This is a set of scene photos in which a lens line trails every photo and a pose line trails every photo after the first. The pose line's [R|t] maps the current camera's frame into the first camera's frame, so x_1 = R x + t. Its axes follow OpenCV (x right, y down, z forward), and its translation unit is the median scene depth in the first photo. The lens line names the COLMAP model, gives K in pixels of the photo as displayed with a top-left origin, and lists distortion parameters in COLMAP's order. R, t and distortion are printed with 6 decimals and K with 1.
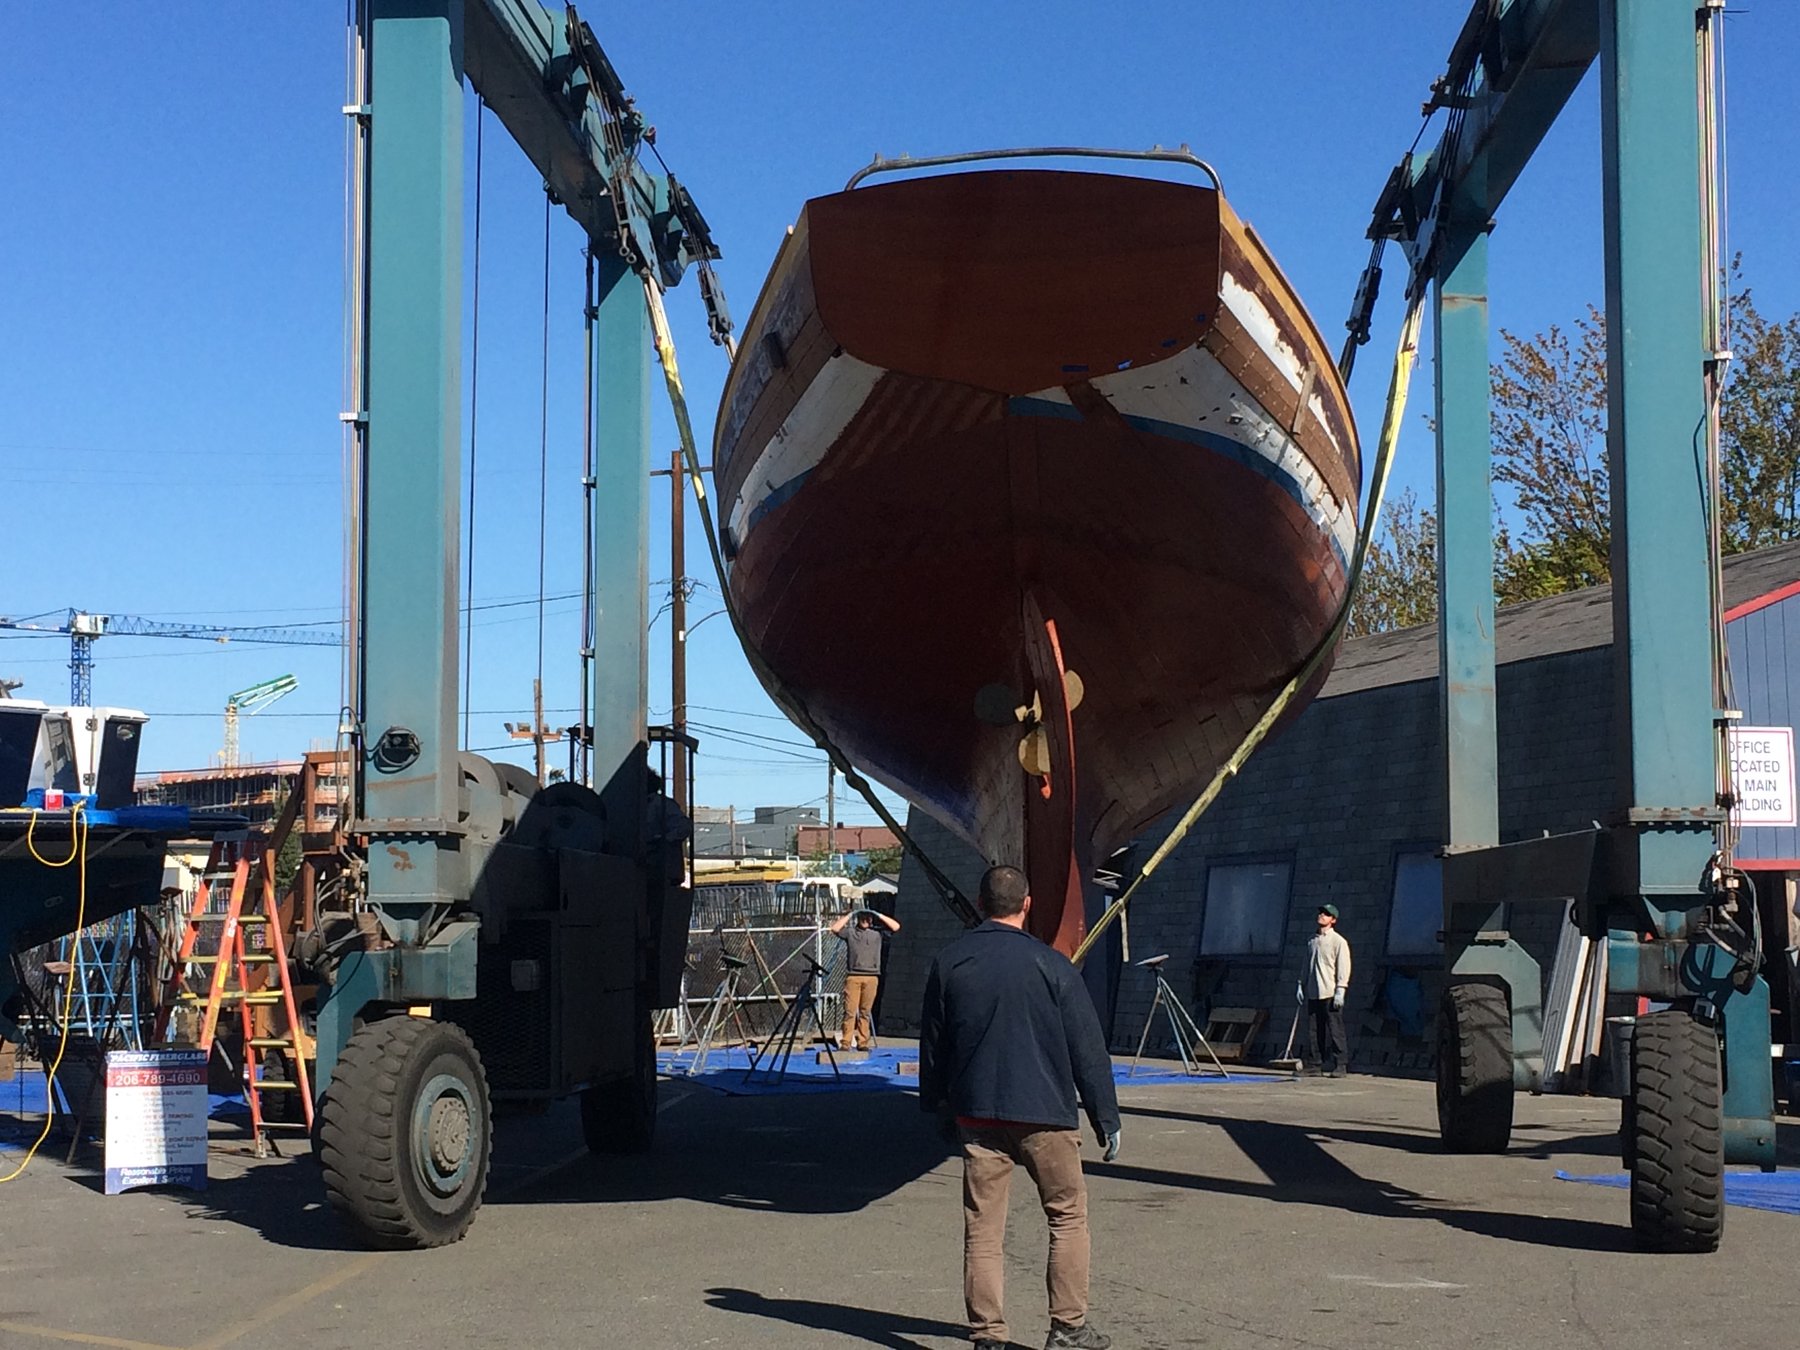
lens RADIAL K [[3210.5, 0, 900.0], [0, 3210.5, 675.0], [0, 0, 1]] dist [-0.067776, -0.050180]
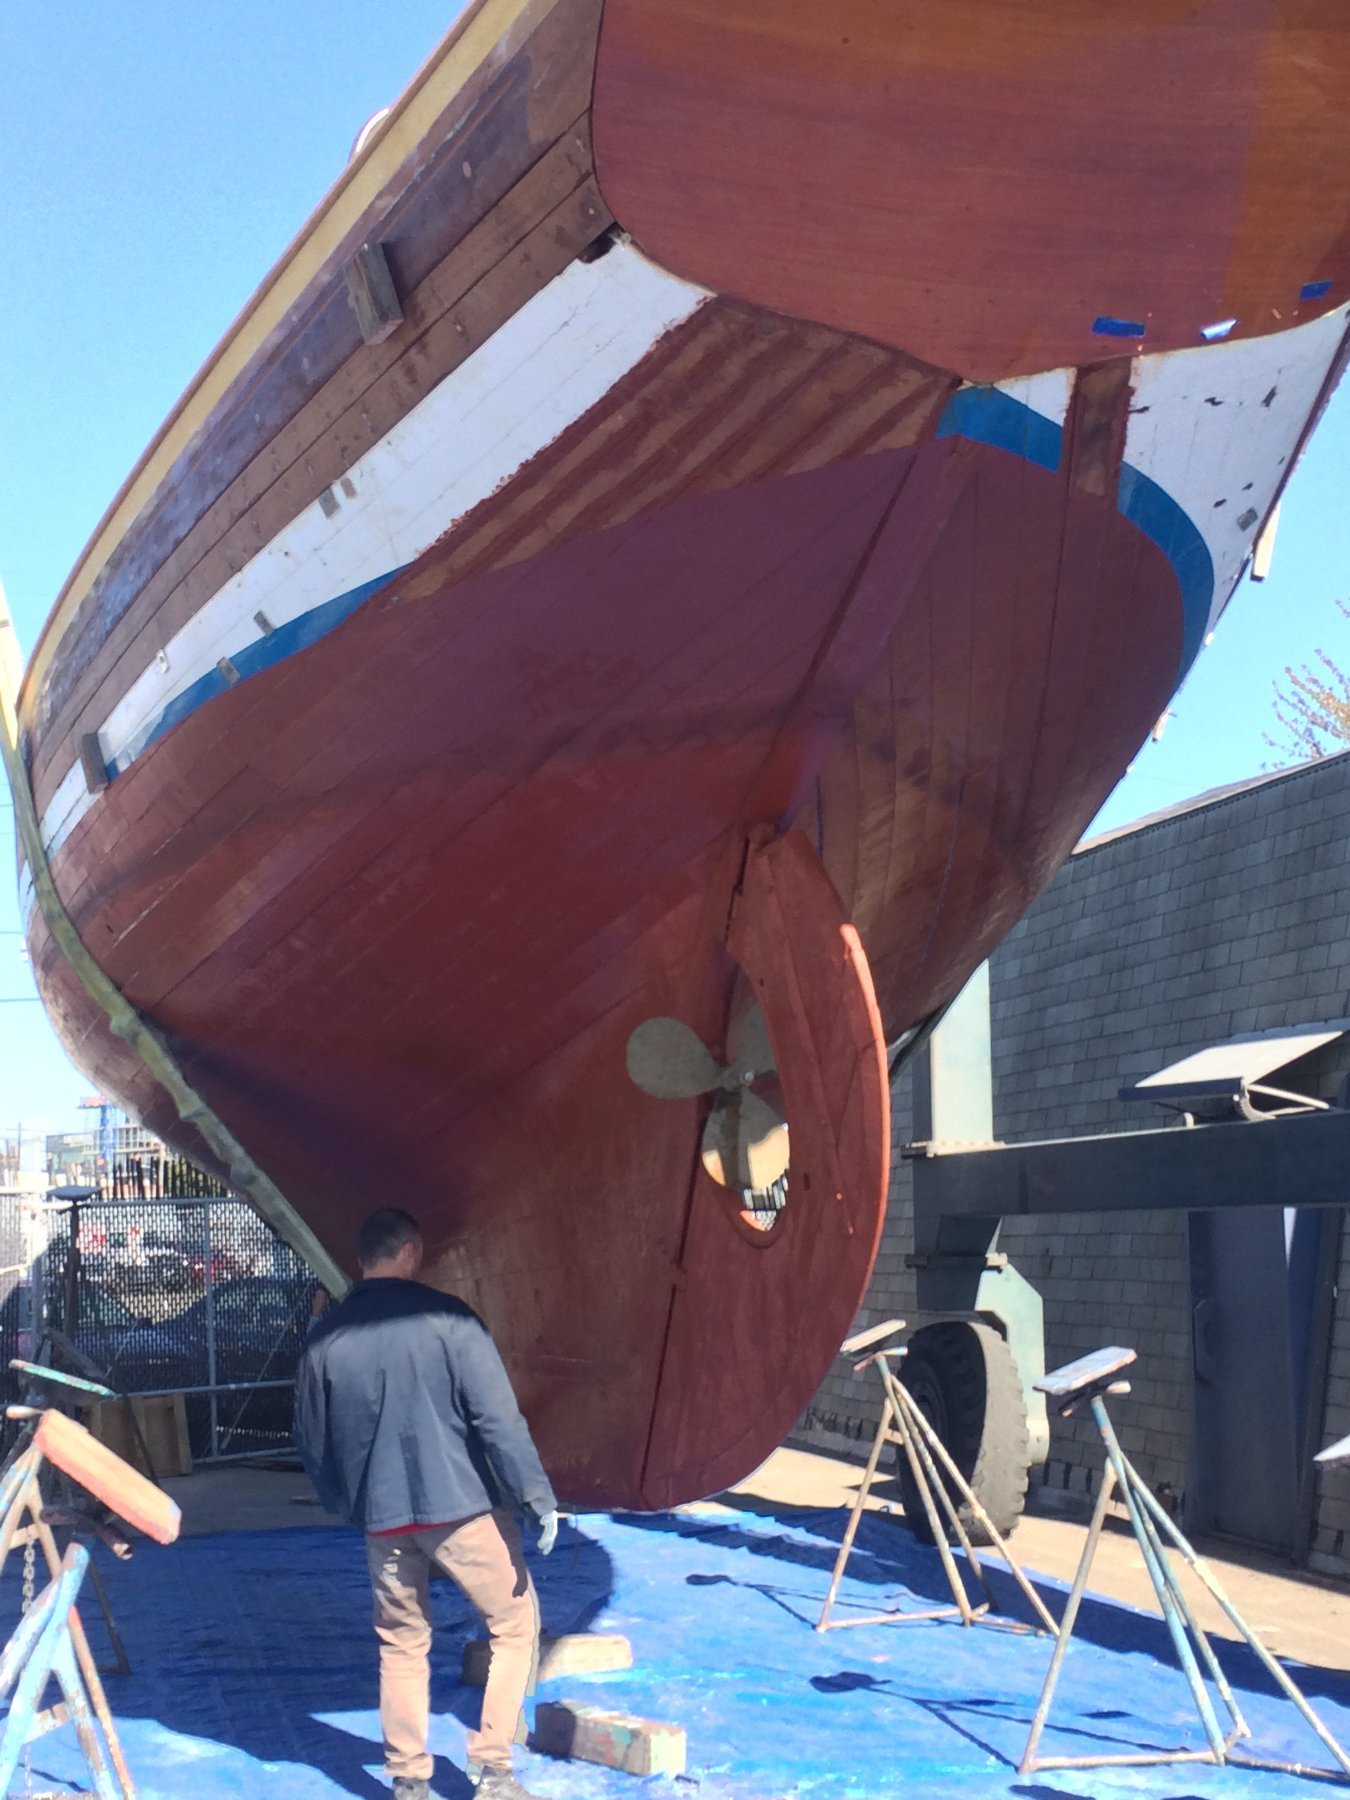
lens RADIAL K [[2496.7, 0, 675.0], [0, 2496.7, 900.0], [0, 0, 1]] dist [0.025374, 0.032894]
pose [[0.948960, 0.042321, 0.312544, -0.099567], [-0.025272, 0.997973, -0.058402, 0.007210], [-0.314382, 0.047523, 0.948106, 0.600109]]
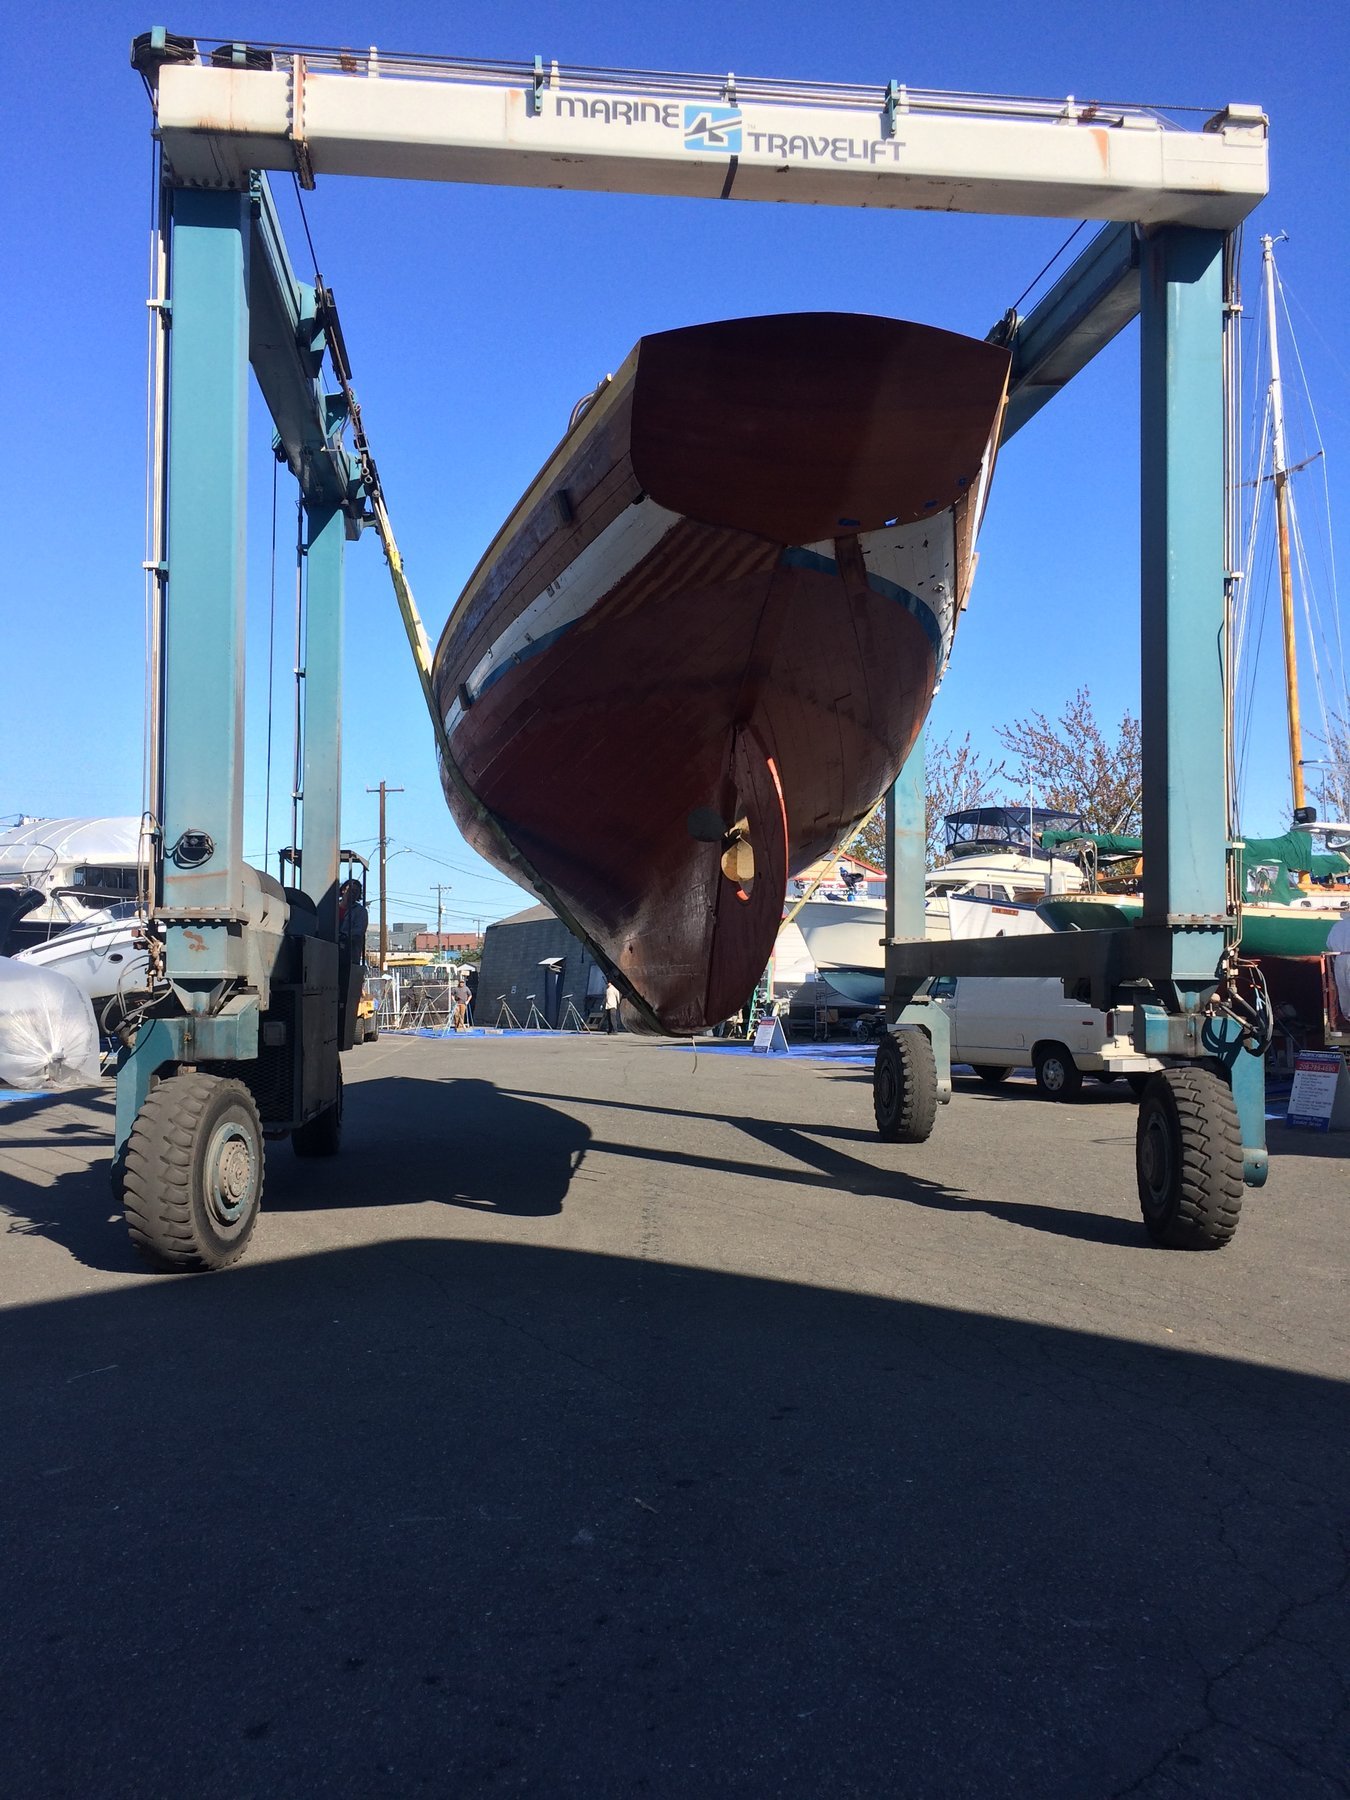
lens RADIAL K [[1547.5, 0, 675.0], [0, 1547.5, 900.0], [0, 0, 1]] dist [0.083330, -0.139120]
pose [[0.977312, 0.017061, 0.211115, -0.106538], [-0.023633, 0.999310, 0.028646, 0.021763], [-0.210480, -0.032986, 0.977041, 0.407636]]
